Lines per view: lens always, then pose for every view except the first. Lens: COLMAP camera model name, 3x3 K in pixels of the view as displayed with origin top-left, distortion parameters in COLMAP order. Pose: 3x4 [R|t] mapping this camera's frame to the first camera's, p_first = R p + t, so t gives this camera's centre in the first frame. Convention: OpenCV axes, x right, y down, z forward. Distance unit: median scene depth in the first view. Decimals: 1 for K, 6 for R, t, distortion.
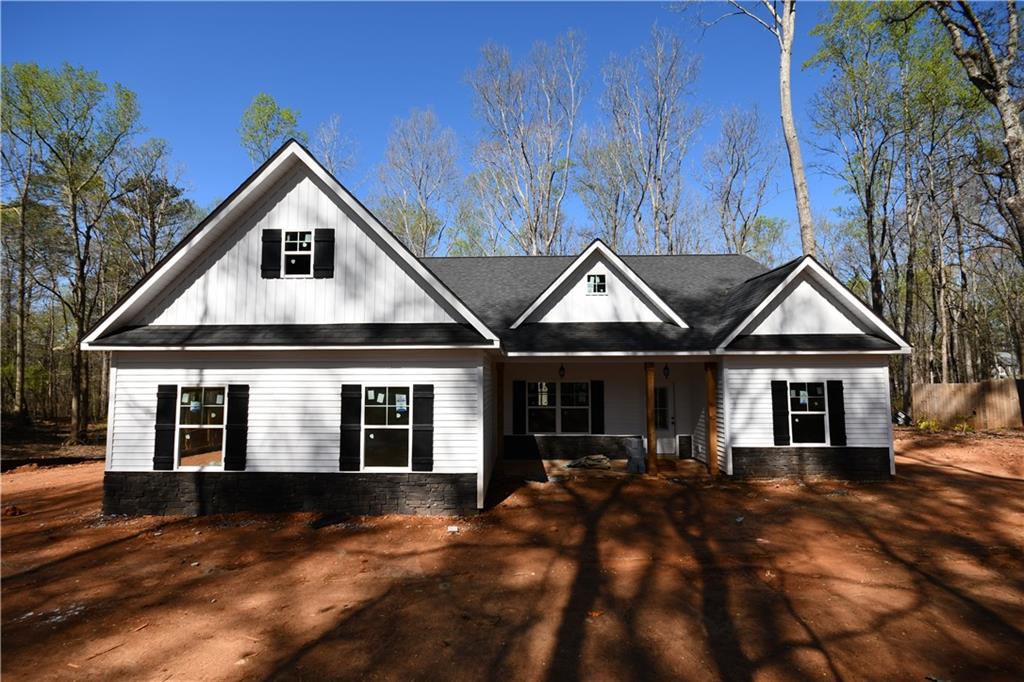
lens RADIAL K [[447.9, 0, 509.8], [0, 447.9, 342.4], [0, 0, 1]] dist [-0.007764, -0.000154]
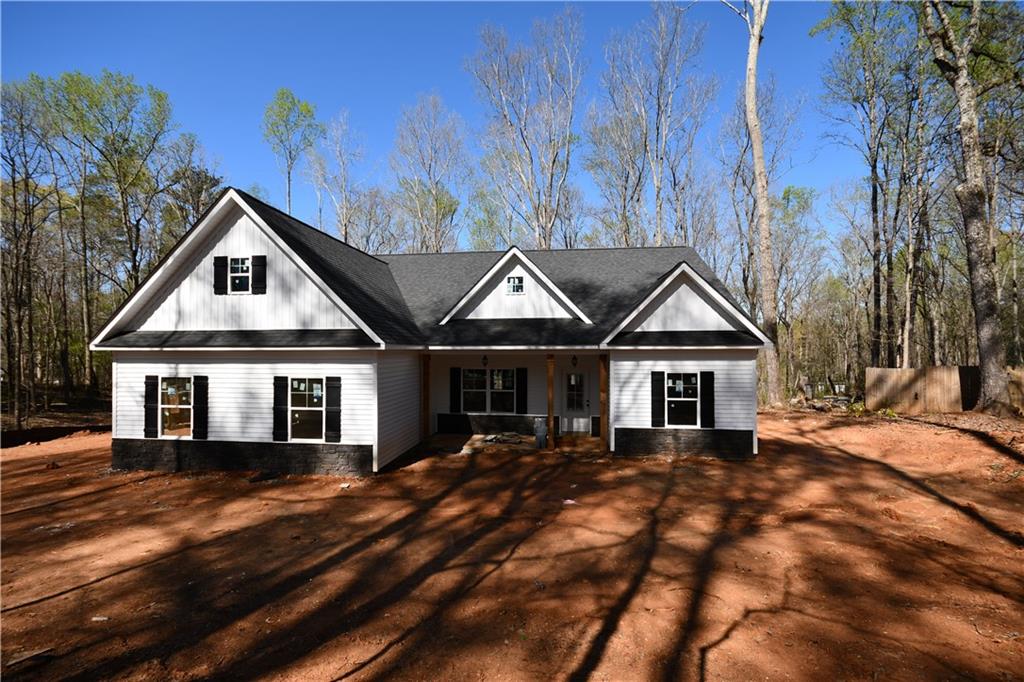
lens RADIAL K [[449.5, 0, 508.3], [0, 449.5, 343.5], [0, 0, 1]] dist [-0.006411, -0.000473]
pose [[0.995994, -0.000072, -0.089416, 0.413873], [0.005580, 0.998101, 0.061347, -0.076182], [0.089242, -0.061600, 0.994103, -0.232980]]
